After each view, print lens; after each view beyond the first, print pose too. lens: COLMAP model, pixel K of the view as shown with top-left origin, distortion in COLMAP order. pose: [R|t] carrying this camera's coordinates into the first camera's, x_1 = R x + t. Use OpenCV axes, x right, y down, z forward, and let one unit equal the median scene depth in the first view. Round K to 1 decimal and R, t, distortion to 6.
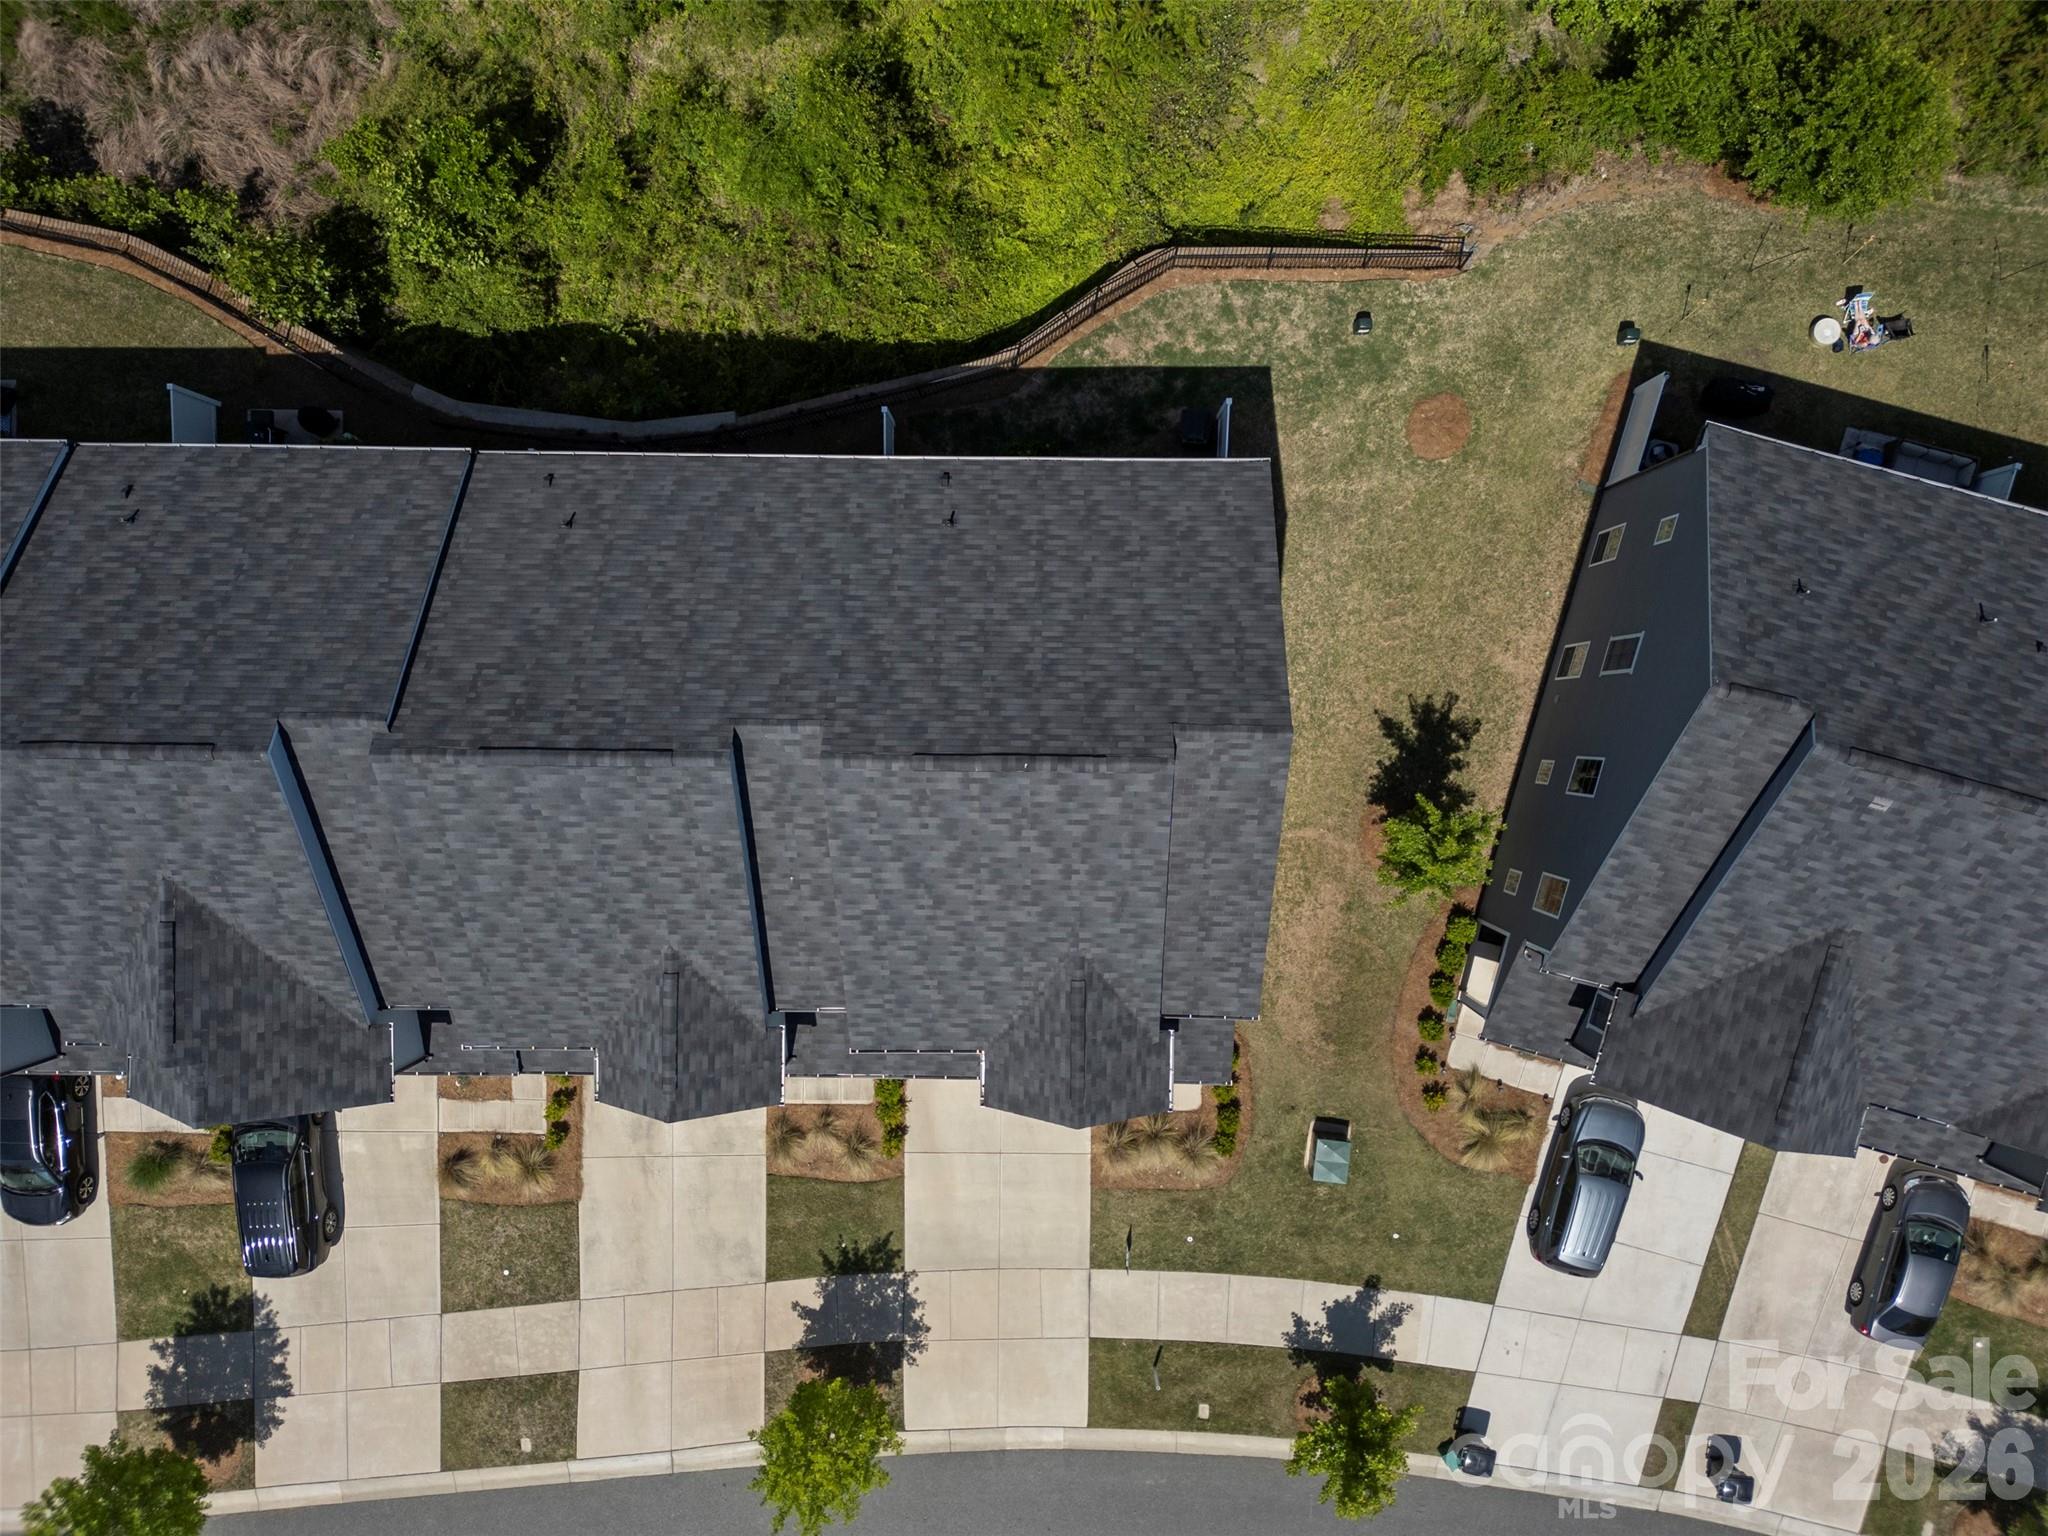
lens RADIAL K [[1435.7, 0, 1024.0], [0, 1435.7, 768.0], [0, 0, 1]] dist [0.018643, 0.004177]
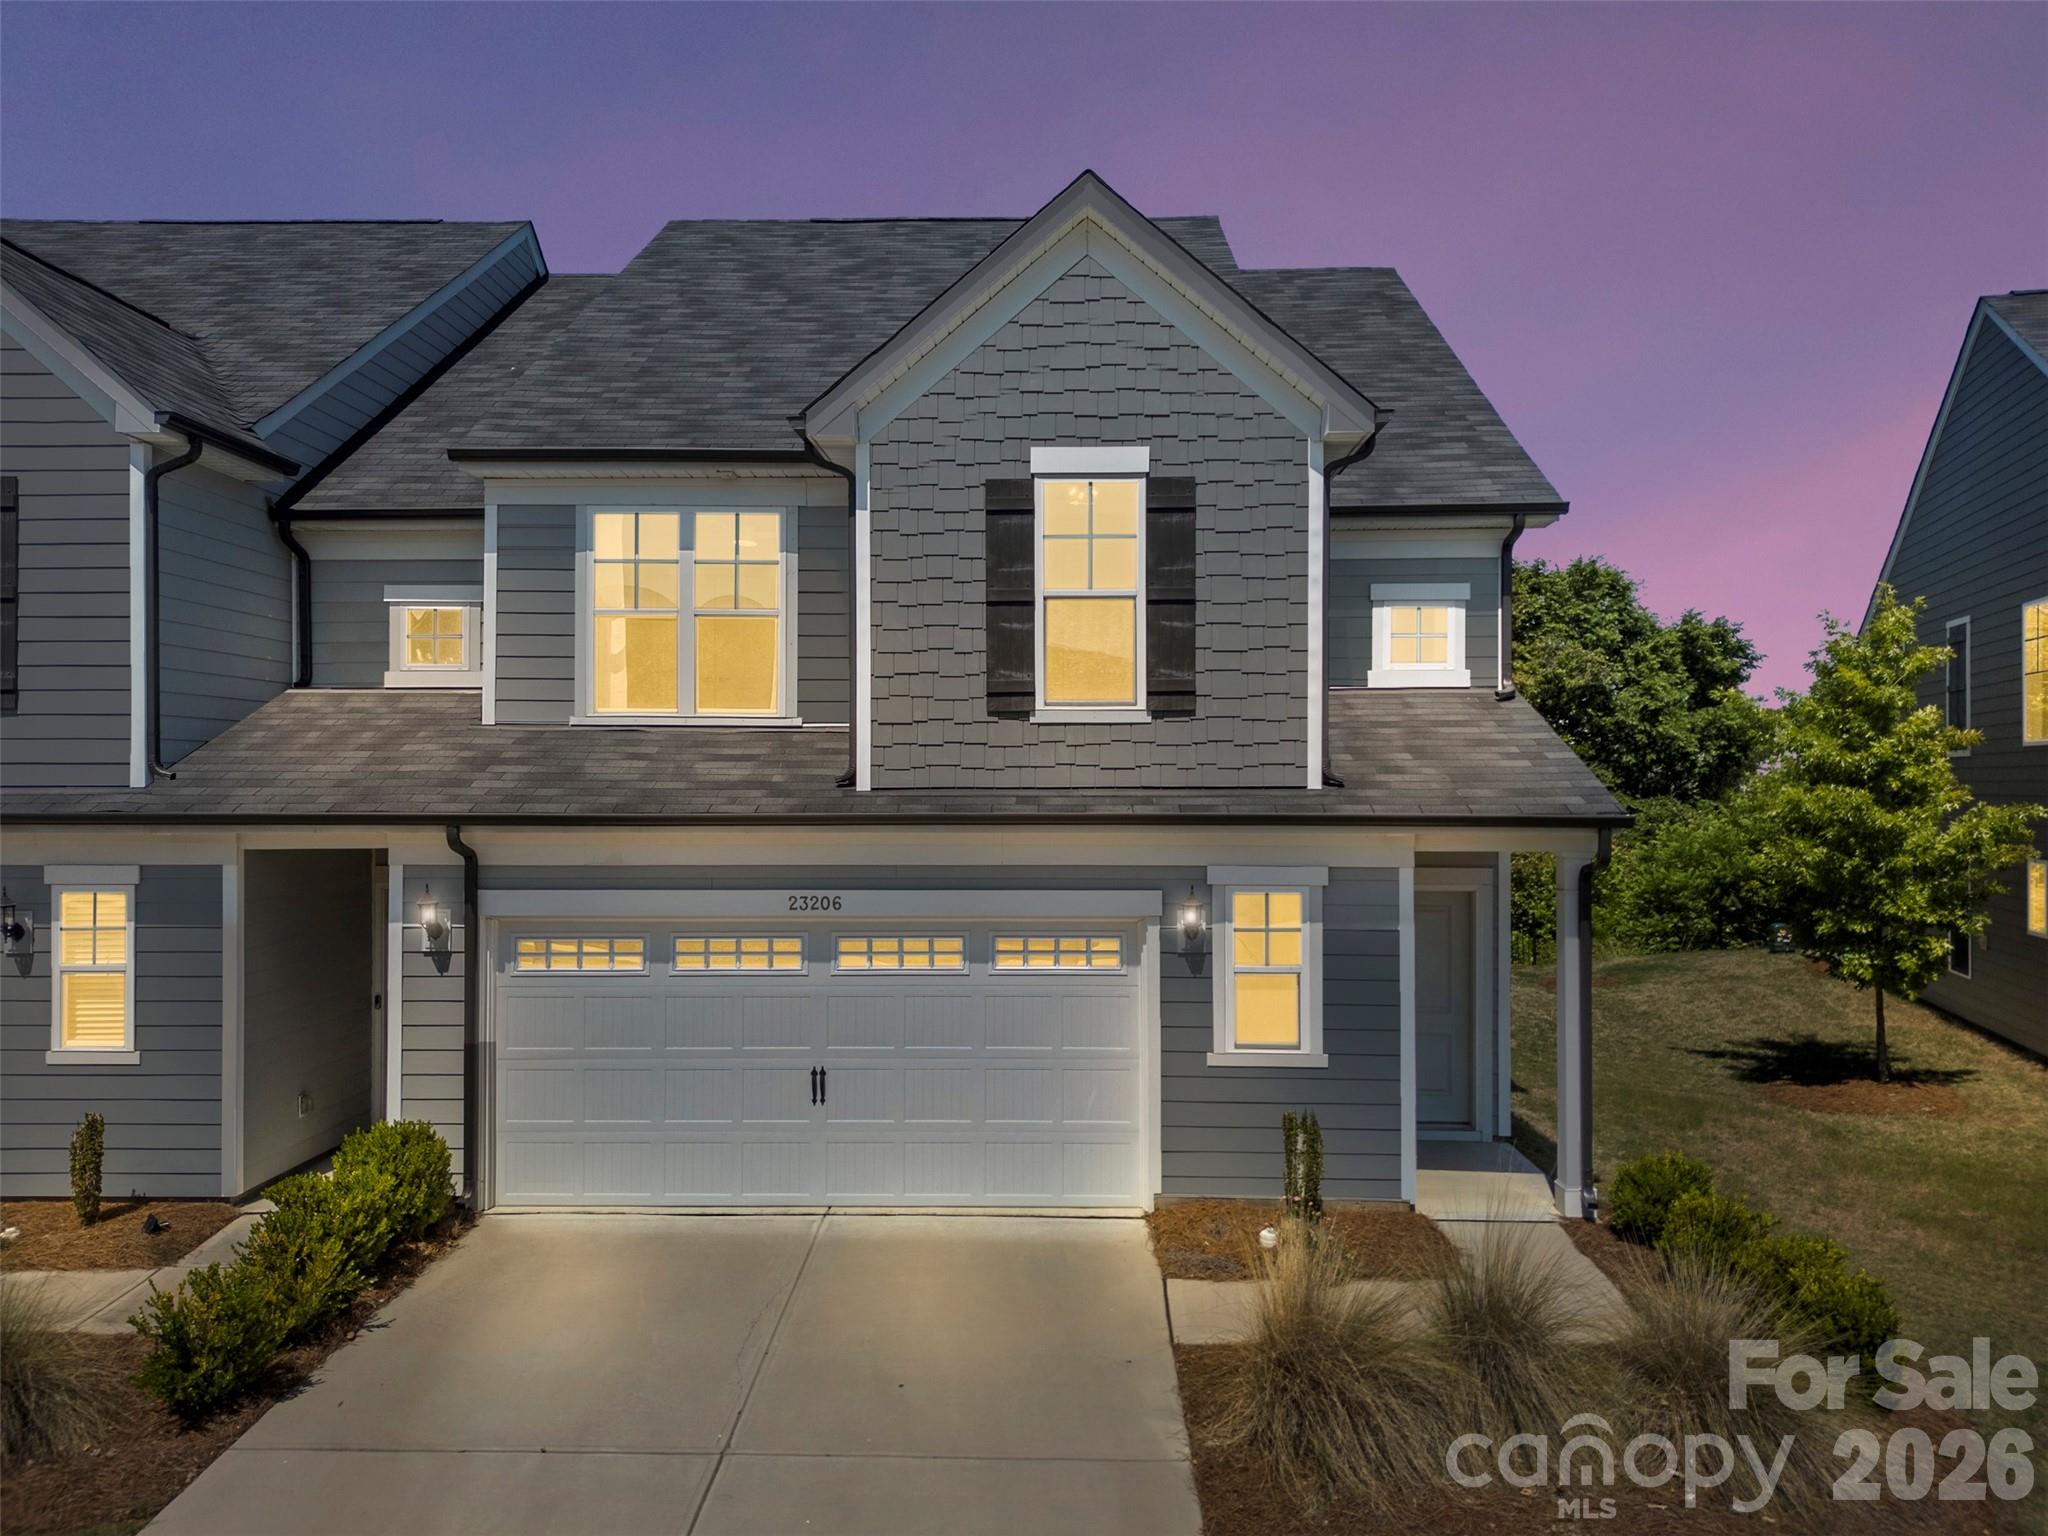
lens RADIAL K [[1453.2, 0, 1024.0], [0, 1453.2, 768.0], [0, 0, 1]] dist [0.034216, -0.004984]
pose [[0.999482, 0.028462, -0.015020, 0.024426], [-0.014110, -0.031890, -0.999392, 0.459692], [-0.028923, 0.999086, -0.031472, 0.904708]]
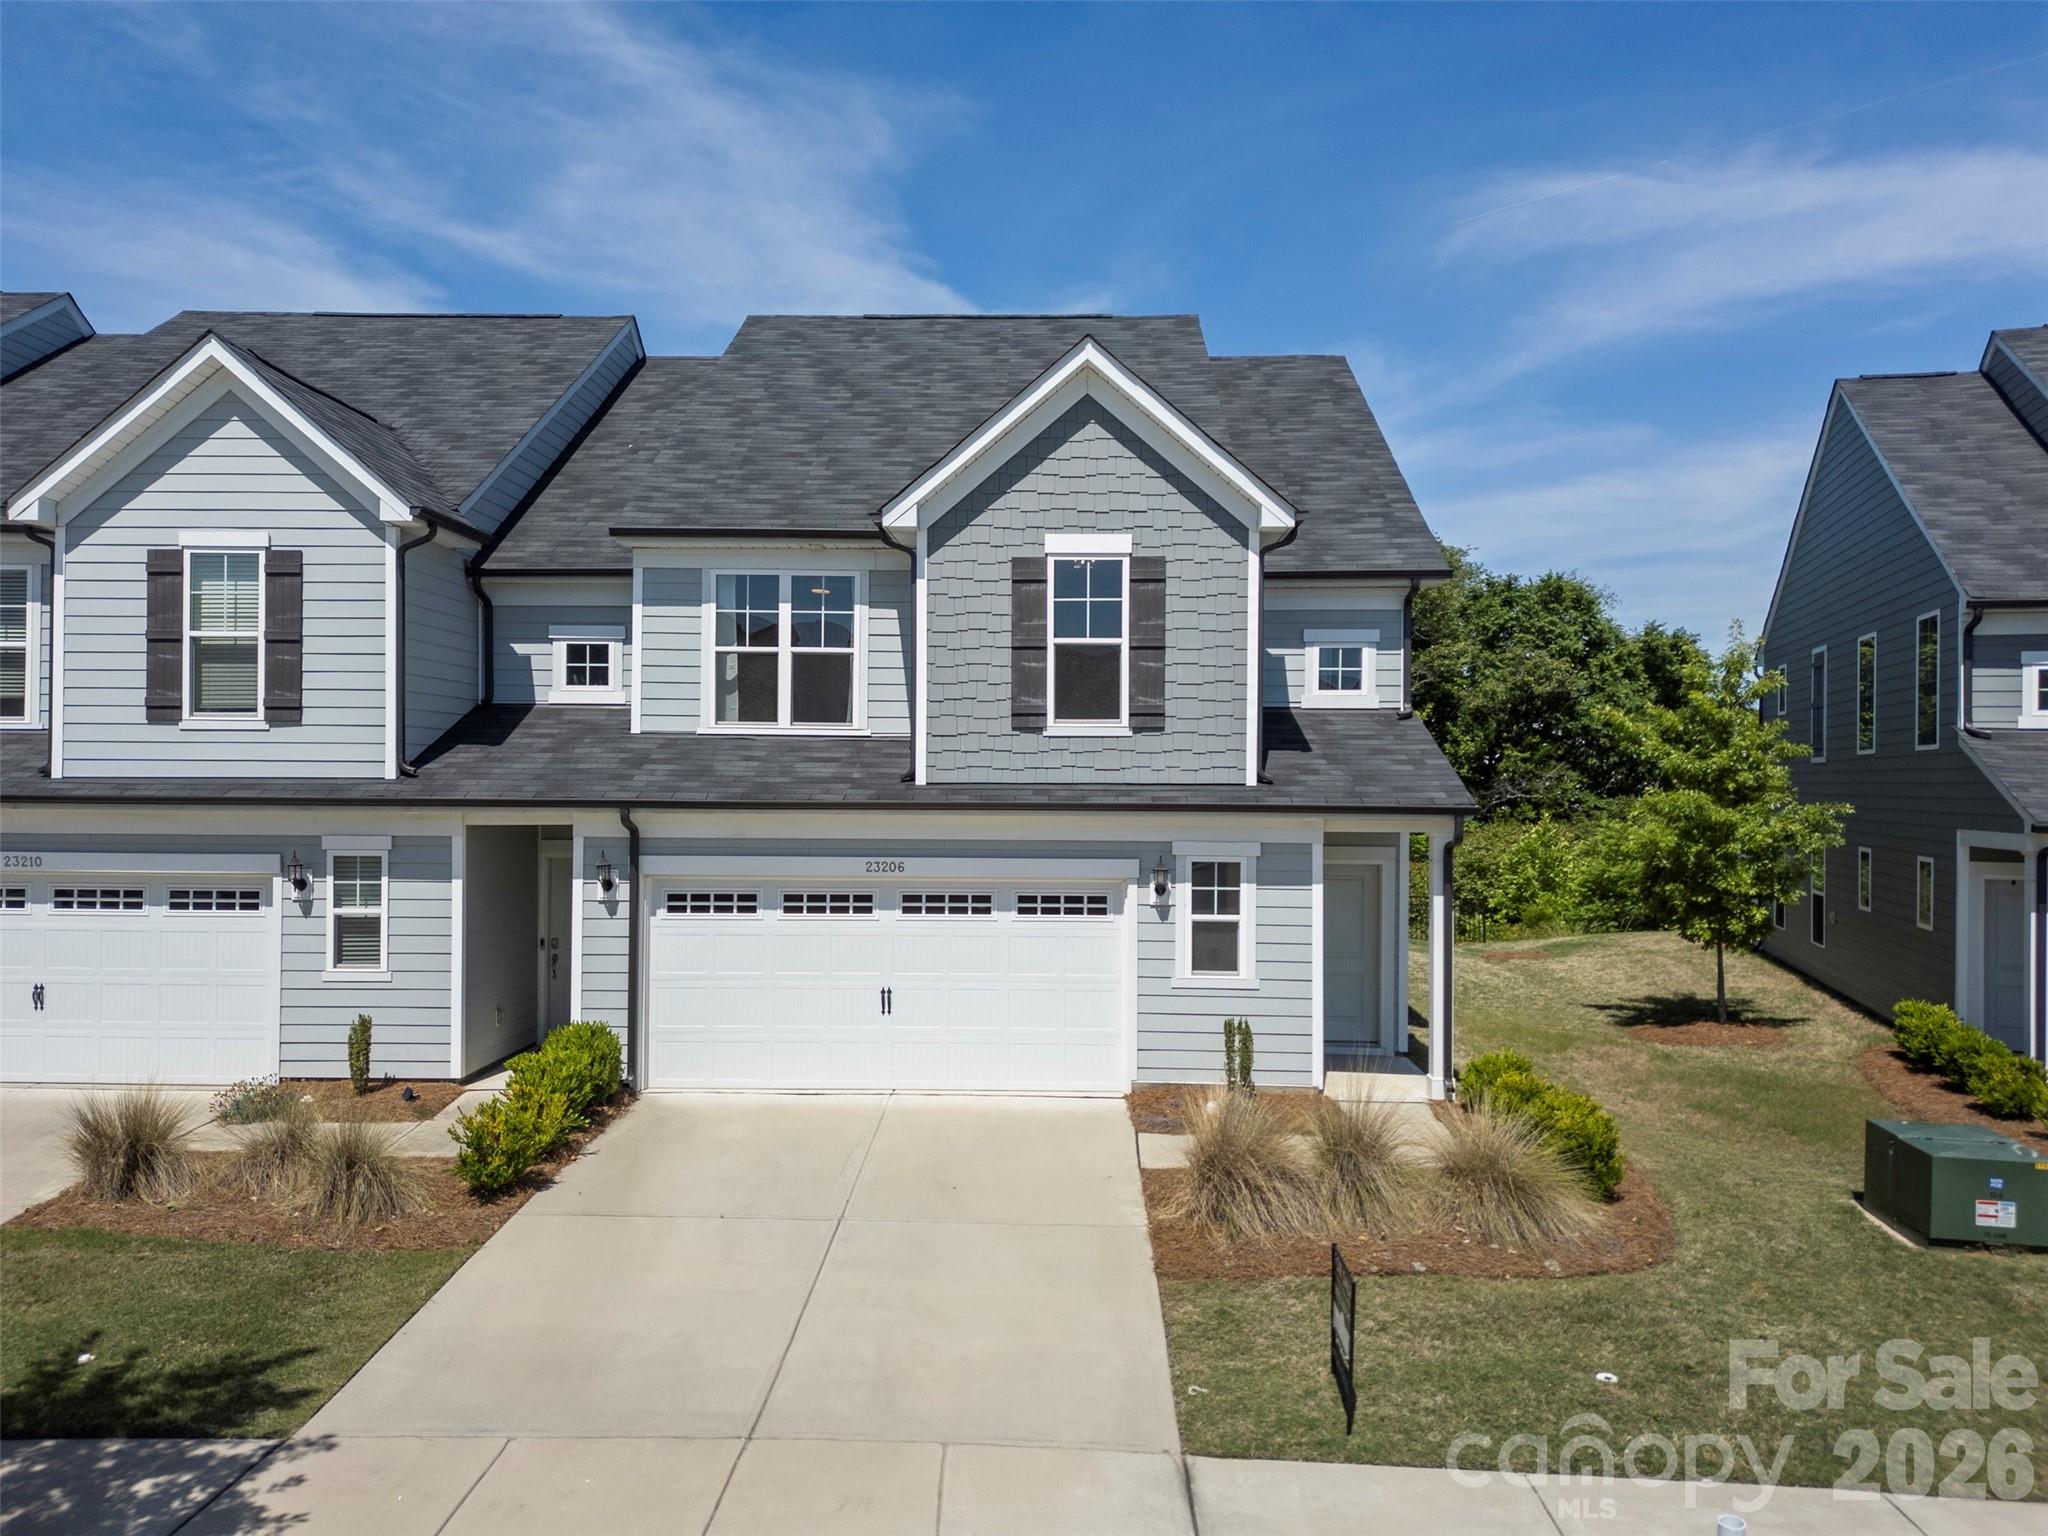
lens RADIAL K [[1453.2, 0, 1024.0], [0, 1453.2, 768.0], [0, 0, 1]] dist [0.034216, -0.004984]
pose [[0.999205, 0.034935, -0.019223, 0.023707], [-0.018210, -0.029080, -0.999411, 0.561092], [-0.035473, 0.998966, -0.028421, 0.906624]]
